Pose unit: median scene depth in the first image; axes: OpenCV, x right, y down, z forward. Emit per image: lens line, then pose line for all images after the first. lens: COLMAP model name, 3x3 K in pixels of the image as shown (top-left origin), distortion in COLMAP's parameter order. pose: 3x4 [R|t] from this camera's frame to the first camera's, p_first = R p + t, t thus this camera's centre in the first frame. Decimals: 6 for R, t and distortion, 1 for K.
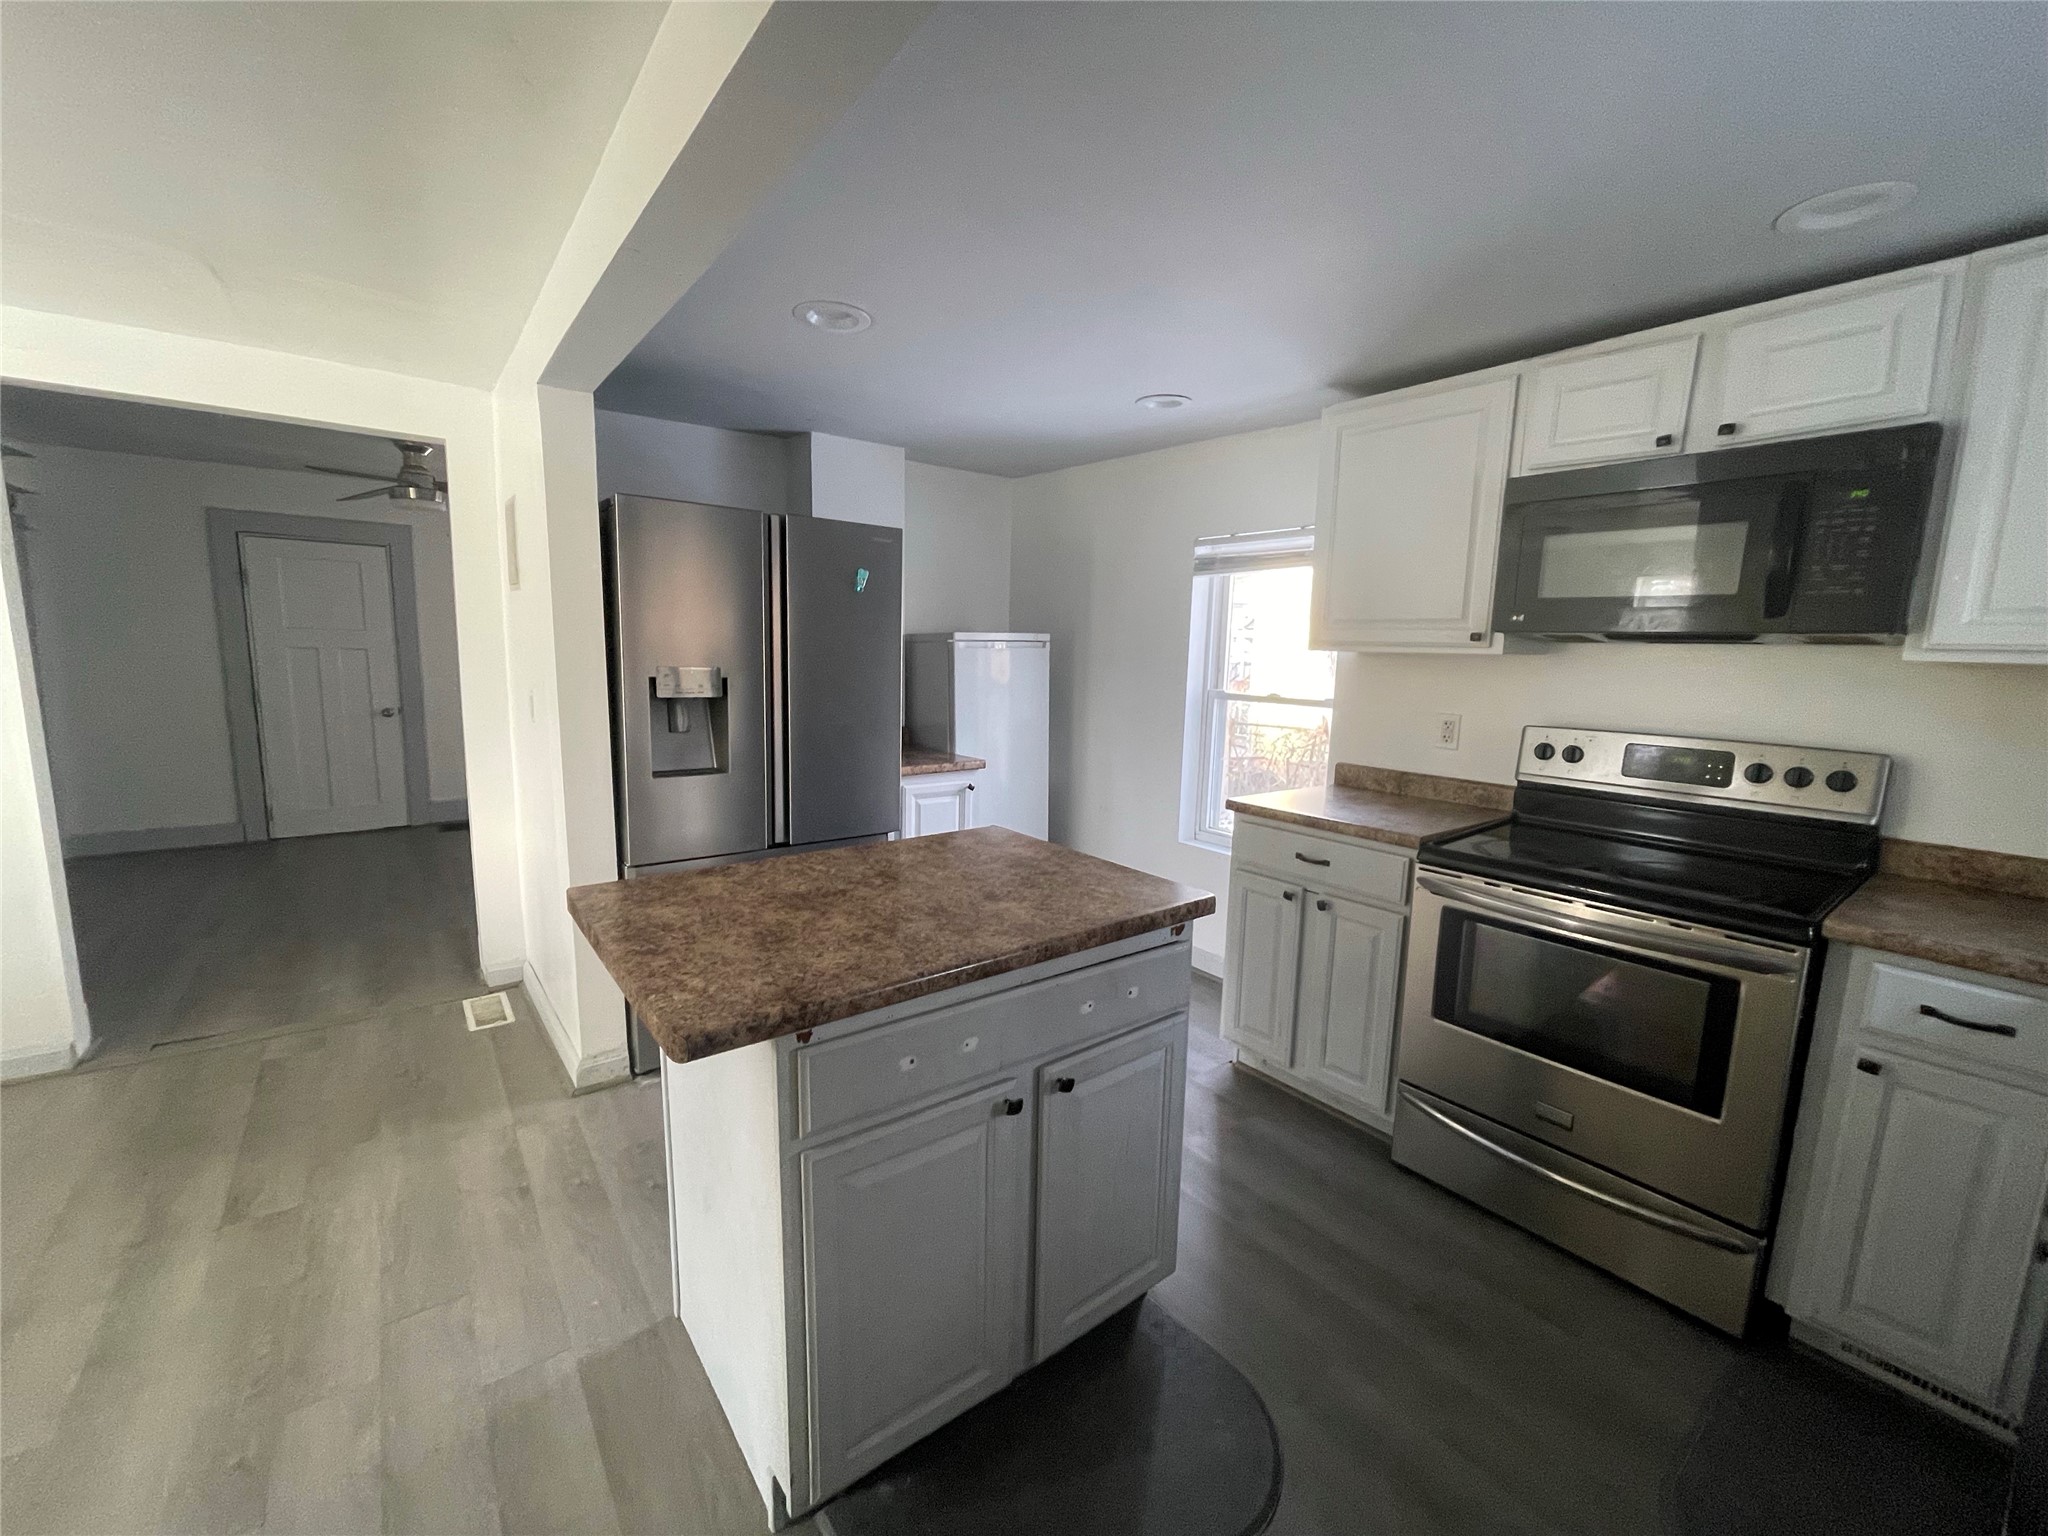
lens RADIAL K [[826.8, 0, 1023.5], [0, 826.8, 761.9], [0, 0, 1]] dist [-0.001593, 0.000108]
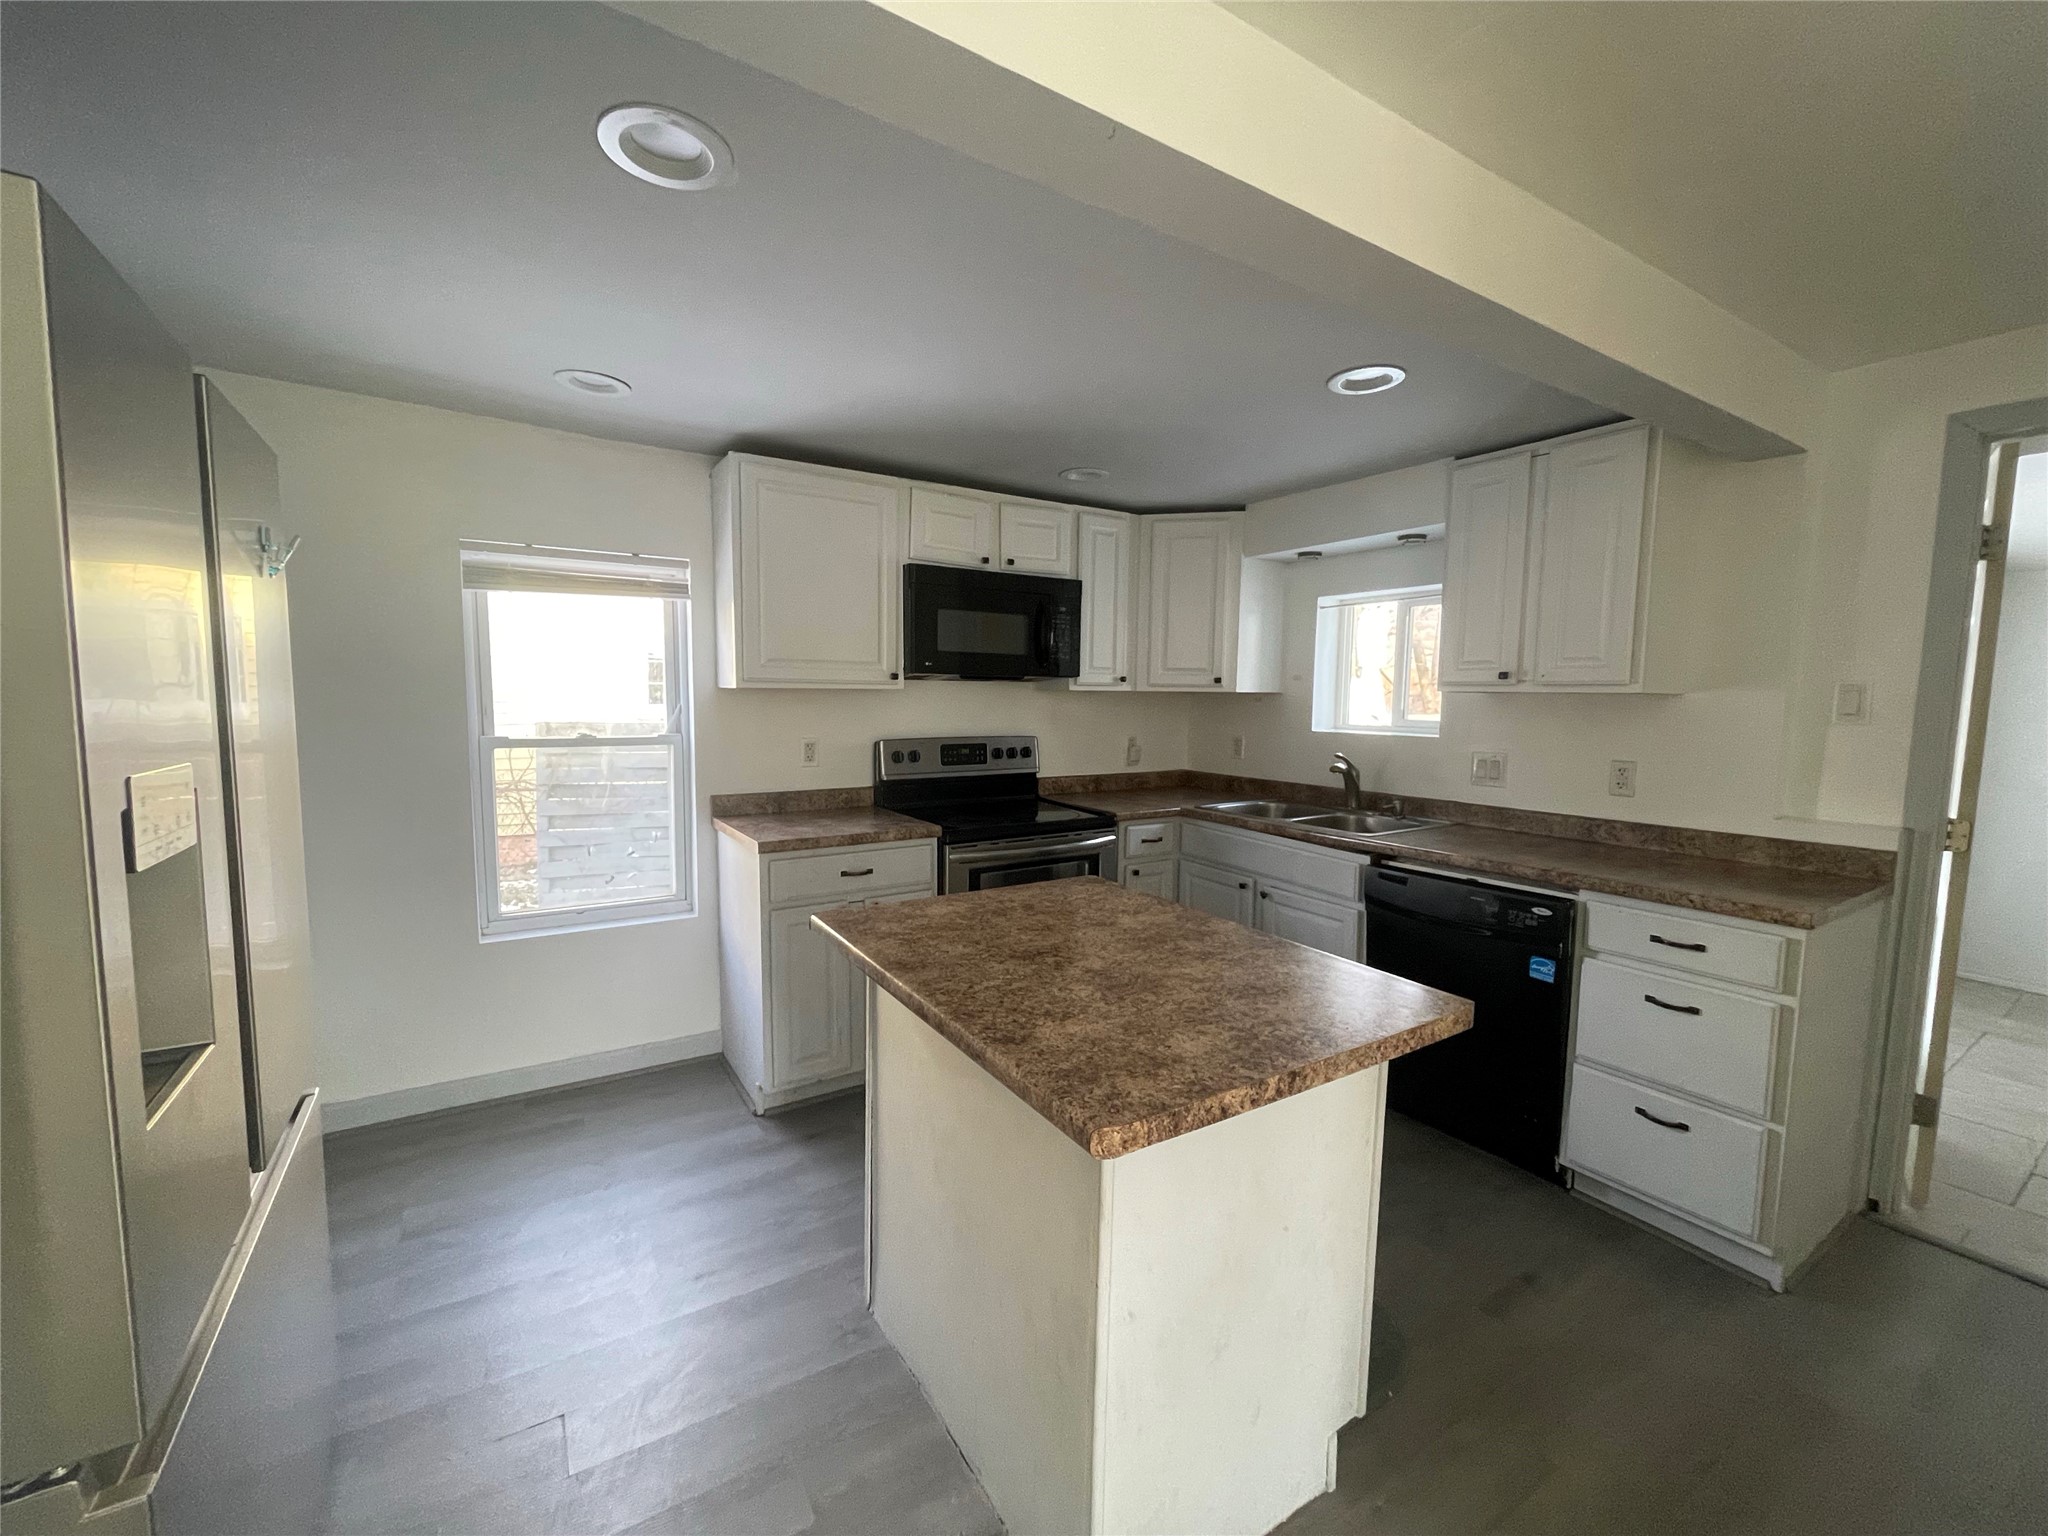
lens RADIAL K [[826.8, 0, 1014.1], [0, 826.8, 772.1], [0, 0, 1]] dist [-0.001593, 0.000108]
pose [[0.106328, -0.118592, 0.987234, -1.004849], [0.128997, 0.986117, 0.104565, -0.149294], [-0.985928, 0.116232, 0.120150, 0.876402]]
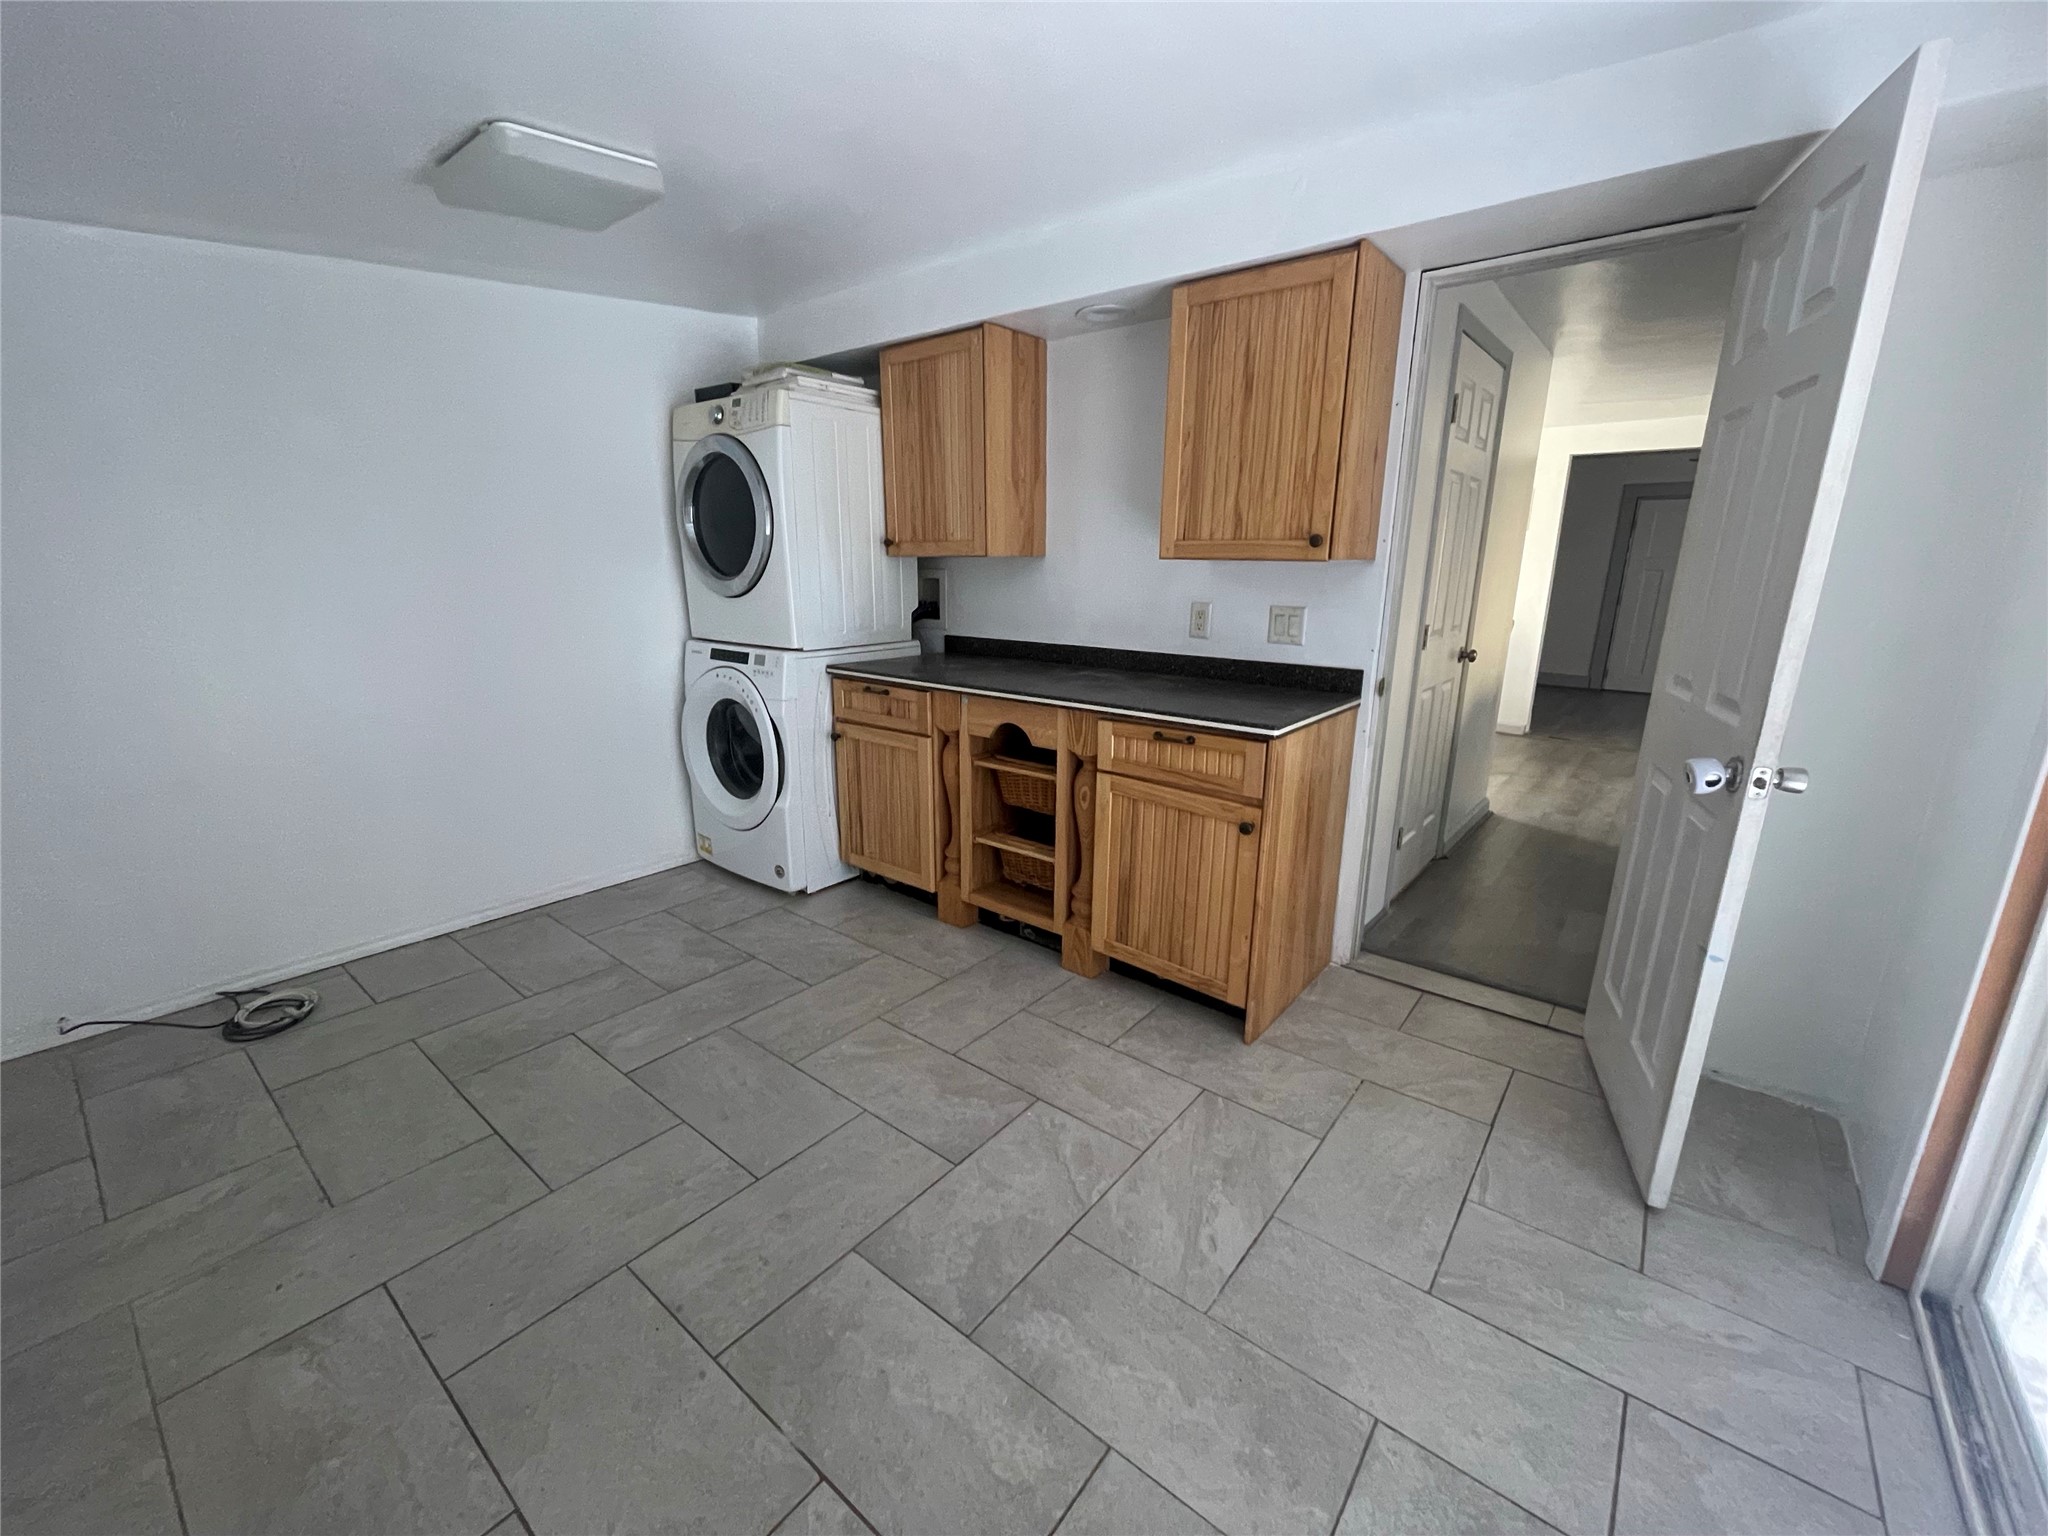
lens RADIAL K [[826.8, 0, 1026.5], [0, 826.8, 774.2], [0, 0, 1]] dist [-0.001593, 0.000108]
pose [[0.222155, 0.219977, -0.949872, 1.353627], [-0.136219, 0.971664, 0.193165, 0.309571], [0.965449, 0.086478, 0.245825, -1.563183]]
